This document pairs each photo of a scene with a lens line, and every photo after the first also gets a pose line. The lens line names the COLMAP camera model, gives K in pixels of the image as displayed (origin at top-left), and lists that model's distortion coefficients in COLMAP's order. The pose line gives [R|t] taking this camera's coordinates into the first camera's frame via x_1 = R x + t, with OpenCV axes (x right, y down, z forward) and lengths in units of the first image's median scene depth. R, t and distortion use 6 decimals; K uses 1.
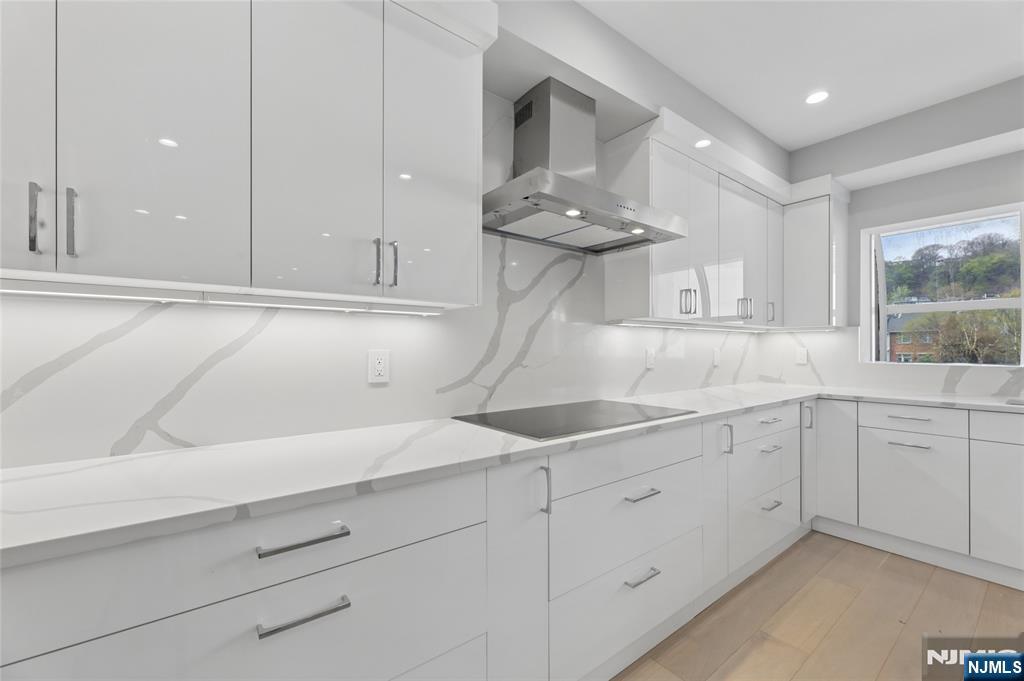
lens RADIAL K [[416.4, 0, 516.1], [0, 416.4, 346.0], [0, 0, 1]] dist [-0.001783, 0.000726]
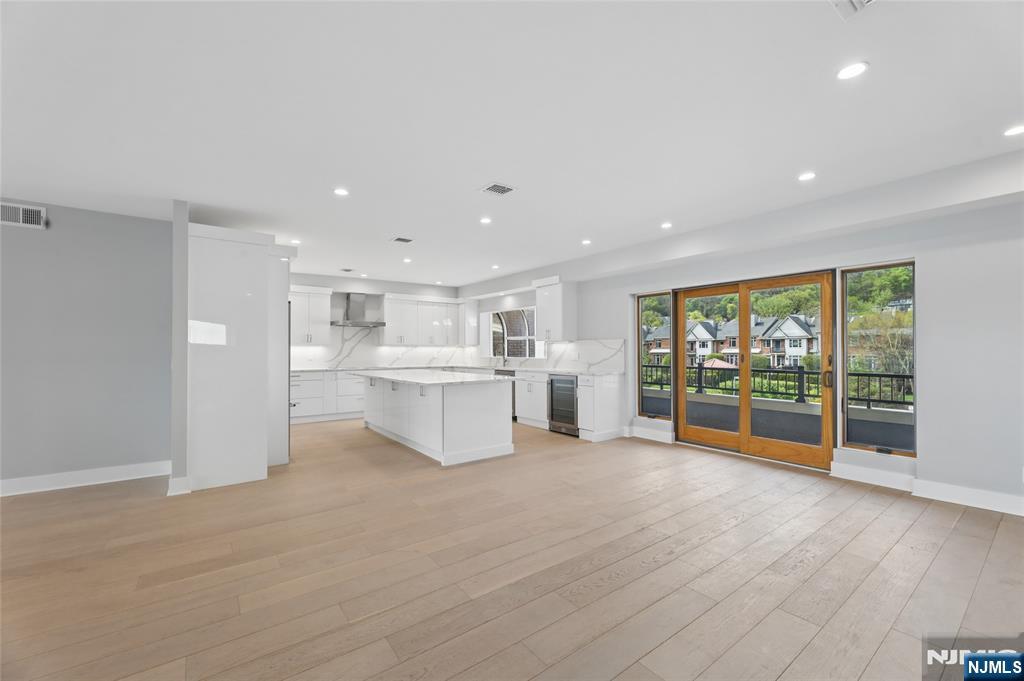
lens RADIAL K [[416.4, 0, 517.7], [0, 416.4, 347.3], [0, 0, 1]] dist [-0.001783, 0.000726]
pose [[0.999989, -0.002451, -0.003974, 1.674962], [0.002438, 0.999992, -0.003194, -0.027567], [0.003982, 0.003184, 0.999987, -3.070910]]
